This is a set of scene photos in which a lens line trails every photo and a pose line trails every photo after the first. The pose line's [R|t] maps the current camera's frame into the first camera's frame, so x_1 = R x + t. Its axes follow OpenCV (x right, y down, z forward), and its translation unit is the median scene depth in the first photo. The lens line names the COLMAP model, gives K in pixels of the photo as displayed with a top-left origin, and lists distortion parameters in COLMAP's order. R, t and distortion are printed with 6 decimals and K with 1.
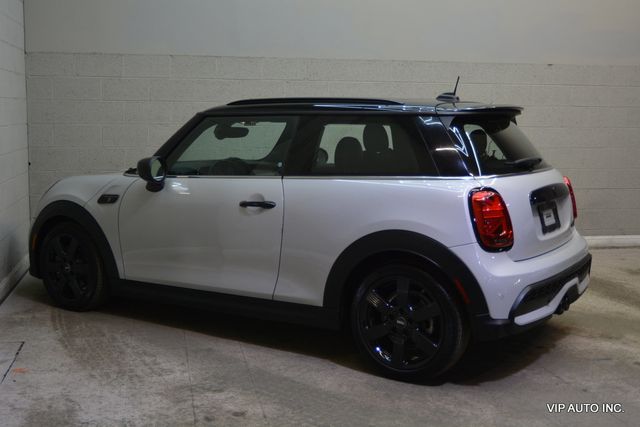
lens RADIAL K [[830.3, 0, 320.0], [0, 830.3, 213.5], [0, 0, 1]] dist [-0.005340, -0.002121]
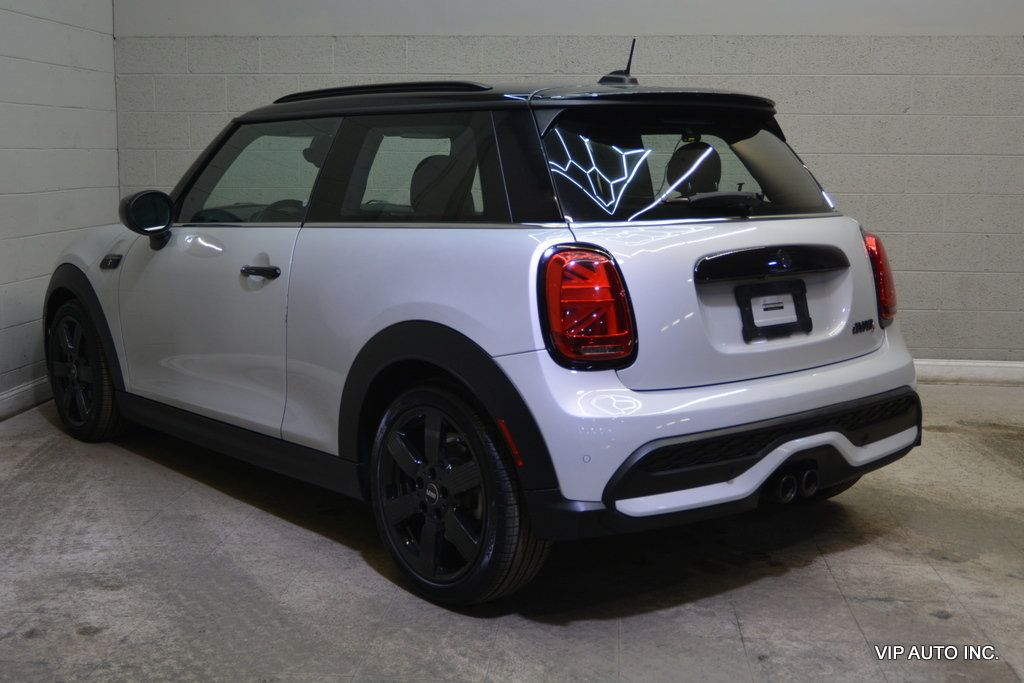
lens RADIAL K [[1286.1, 0, 512.0], [0, 1286.1, 341.5], [0, 0, 1]] dist [-0.013240, 0.022333]
pose [[0.956630, 0.038303, -0.288778, 0.371152], [-0.032813, 0.999177, 0.023828, 0.011016], [0.289453, -0.013318, 0.957100, 0.214966]]
